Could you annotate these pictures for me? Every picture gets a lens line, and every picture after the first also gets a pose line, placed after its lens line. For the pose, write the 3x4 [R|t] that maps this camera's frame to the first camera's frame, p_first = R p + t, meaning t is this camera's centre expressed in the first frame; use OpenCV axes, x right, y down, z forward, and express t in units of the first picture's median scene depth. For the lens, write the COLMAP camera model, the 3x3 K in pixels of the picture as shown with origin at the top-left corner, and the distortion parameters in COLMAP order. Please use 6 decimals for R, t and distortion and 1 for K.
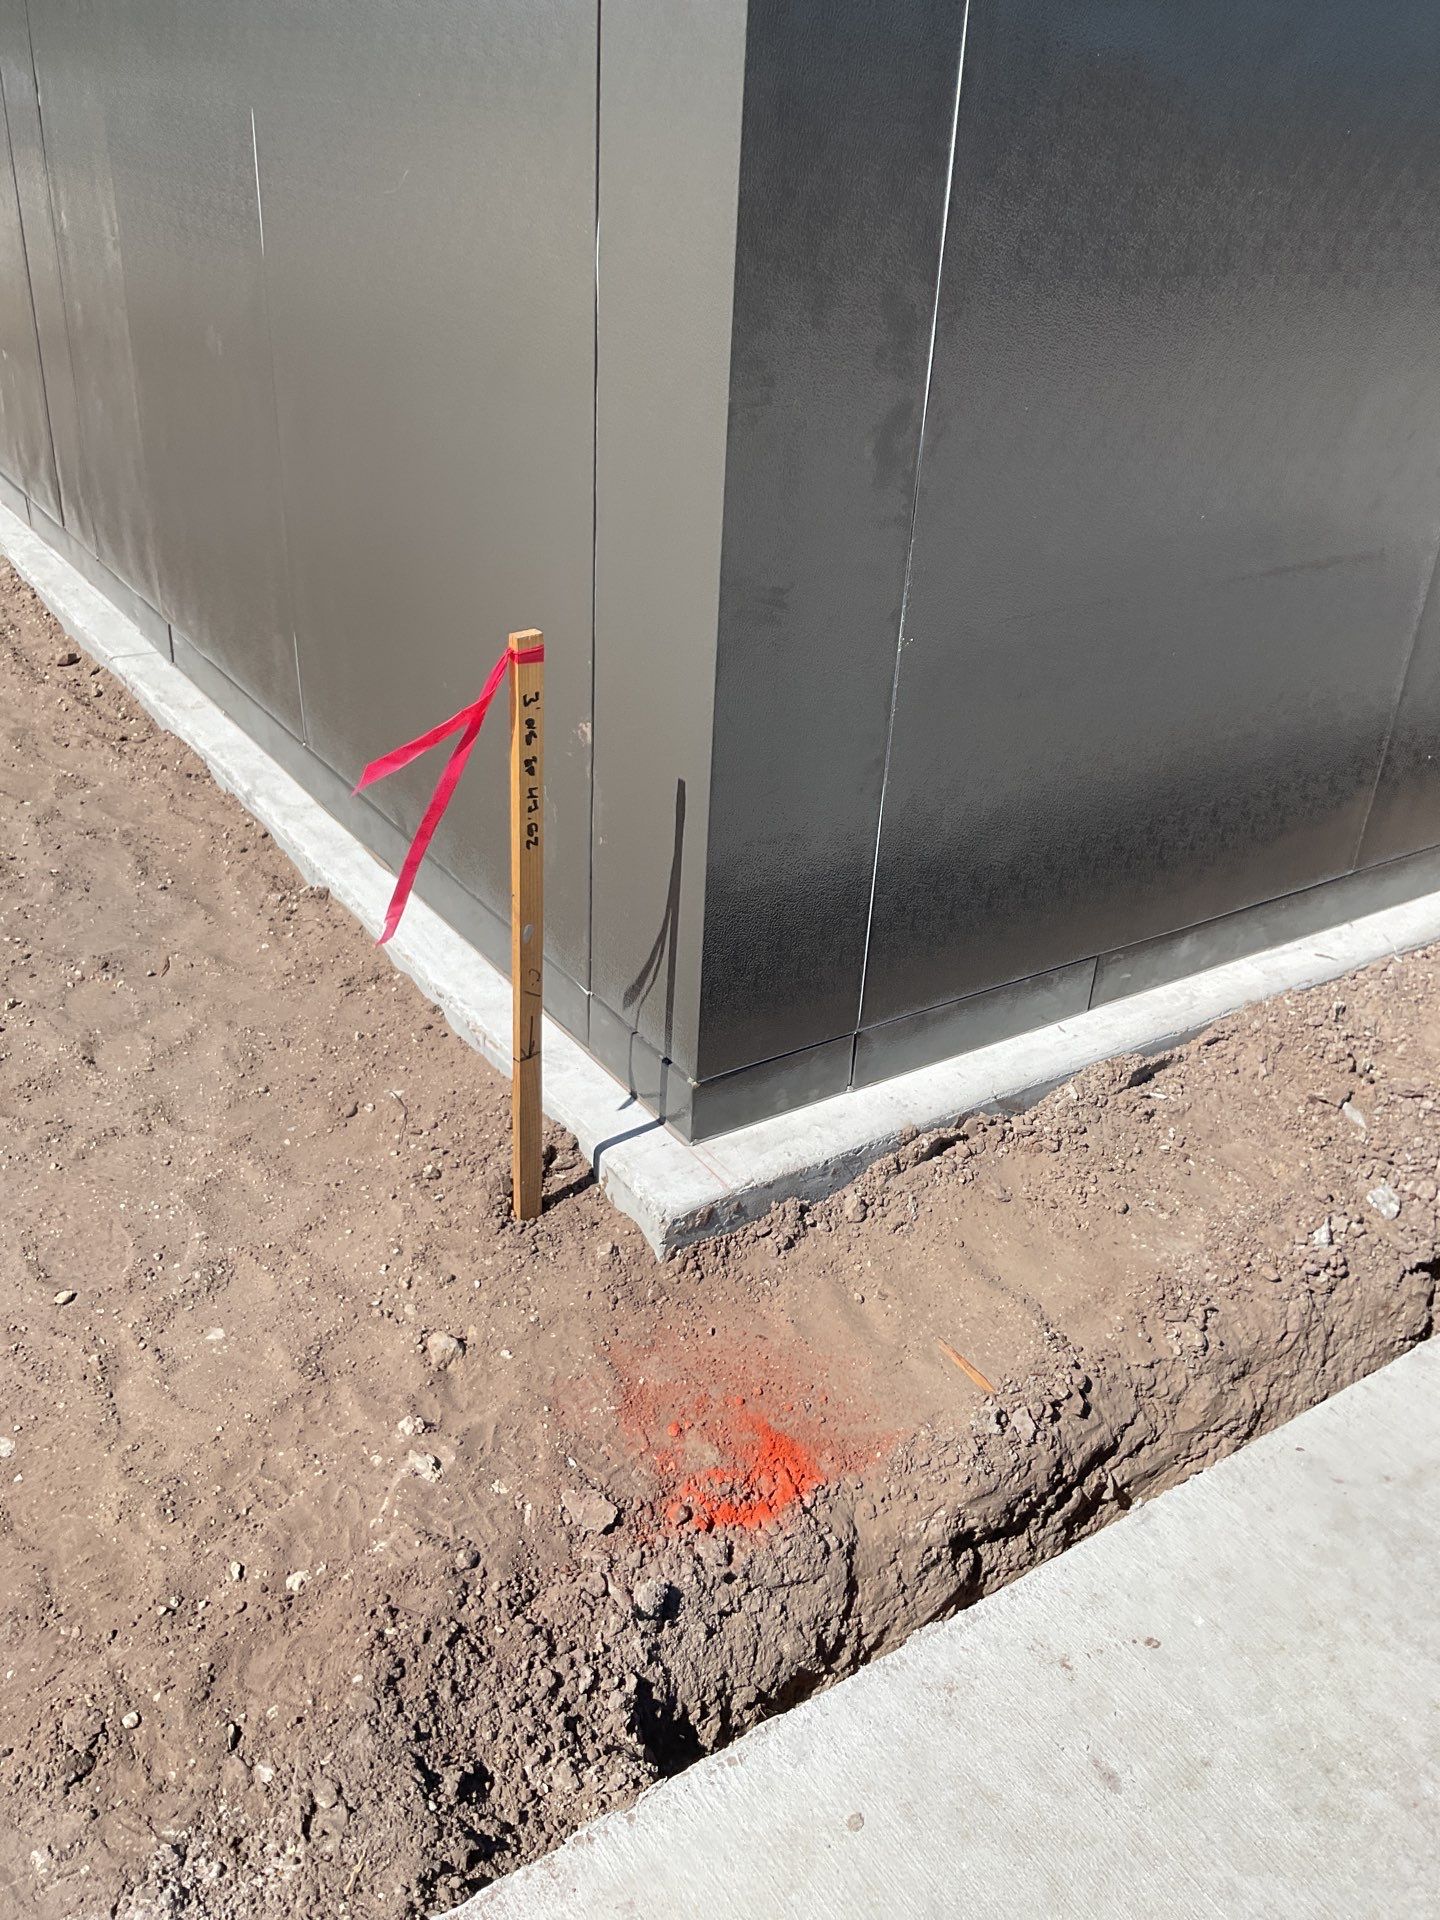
lens RADIAL K [[1591.4, 0, 656.4], [0, 1591.4, 955.9], [0, 0, 1]] dist [0.068520, -0.110956]
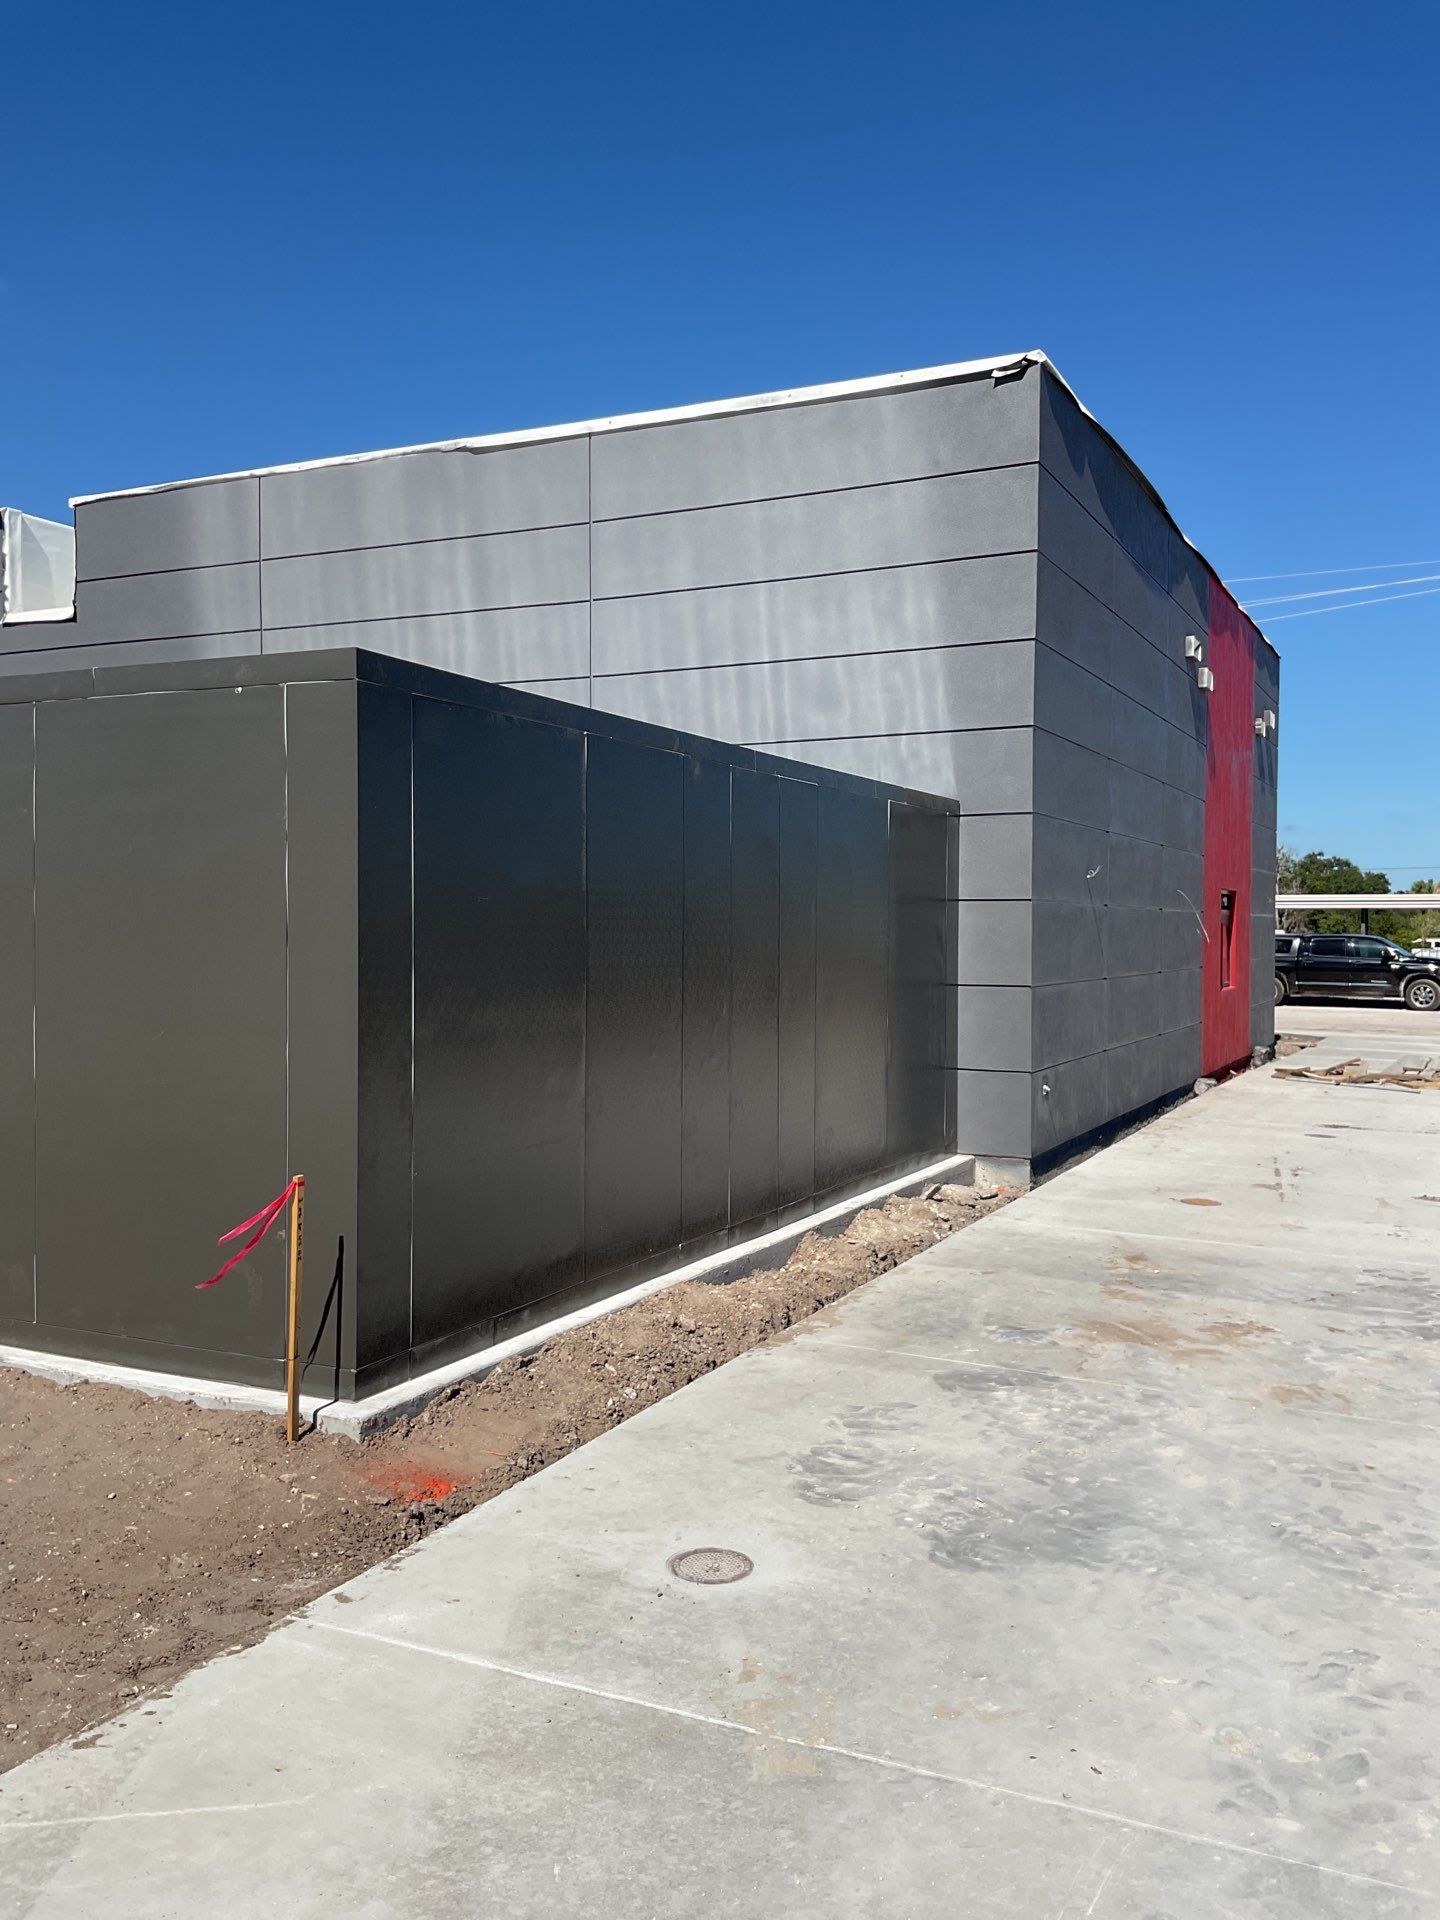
lens RADIAL K [[1591.4, 0, 744.5], [0, 1591.4, 952.5], [0, 0, 1]] dist [0.068520, -0.110956]
pose [[0.842082, -0.030560, 0.538484, -0.723636], [0.271234, 0.886957, -0.373818, 0.554813], [-0.466188, 0.460840, 0.755179, -1.284065]]
